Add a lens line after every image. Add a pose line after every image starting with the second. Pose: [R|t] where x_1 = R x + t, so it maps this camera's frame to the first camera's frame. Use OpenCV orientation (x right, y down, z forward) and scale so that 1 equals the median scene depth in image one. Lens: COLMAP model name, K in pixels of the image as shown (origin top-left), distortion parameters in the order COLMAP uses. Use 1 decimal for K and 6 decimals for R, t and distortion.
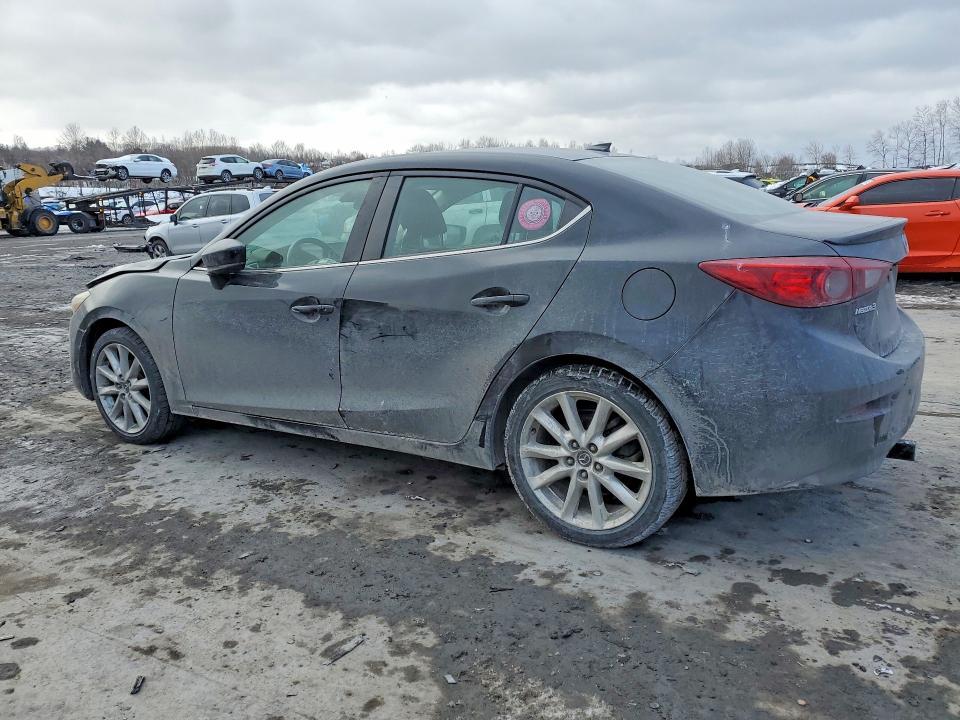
lens RADIAL K [[718.6, 0, 481.1], [0, 718.6, 360.7], [0, 0, 1]] dist [0.017543, 0.007589]
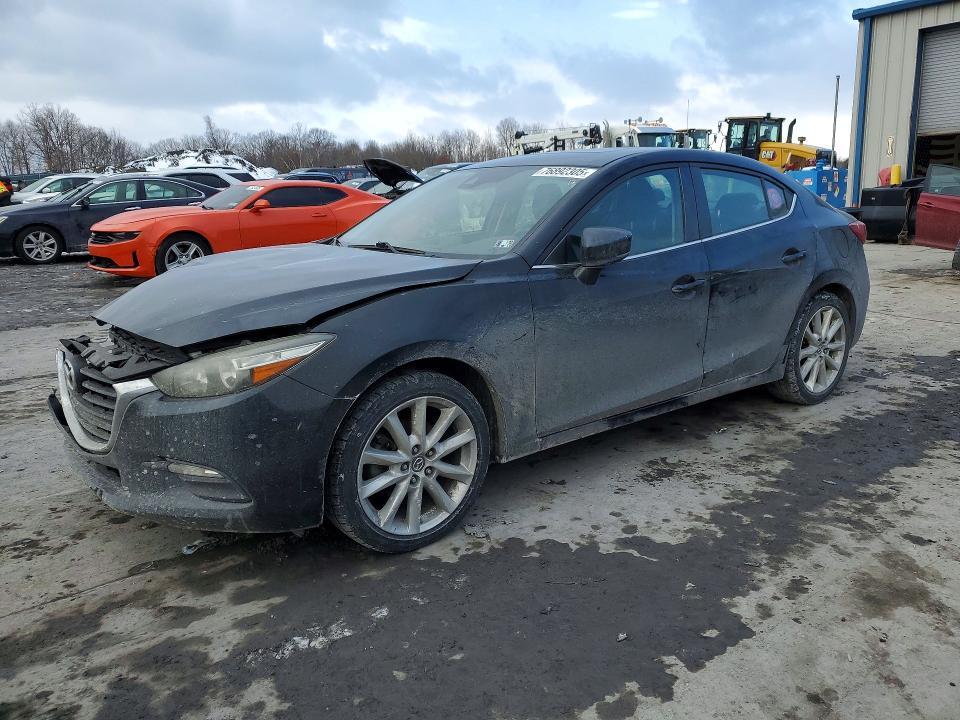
lens RADIAL K [[718.6, 0, 480.9], [0, 718.6, 358.3], [0, 0, 1]] dist [0.017543, 0.007589]
pose [[0.367549, -0.186783, 0.911054, -1.432474], [0.202665, 0.972167, 0.117550, -0.166731], [-0.907654, 0.141433, 0.395173, 0.927680]]
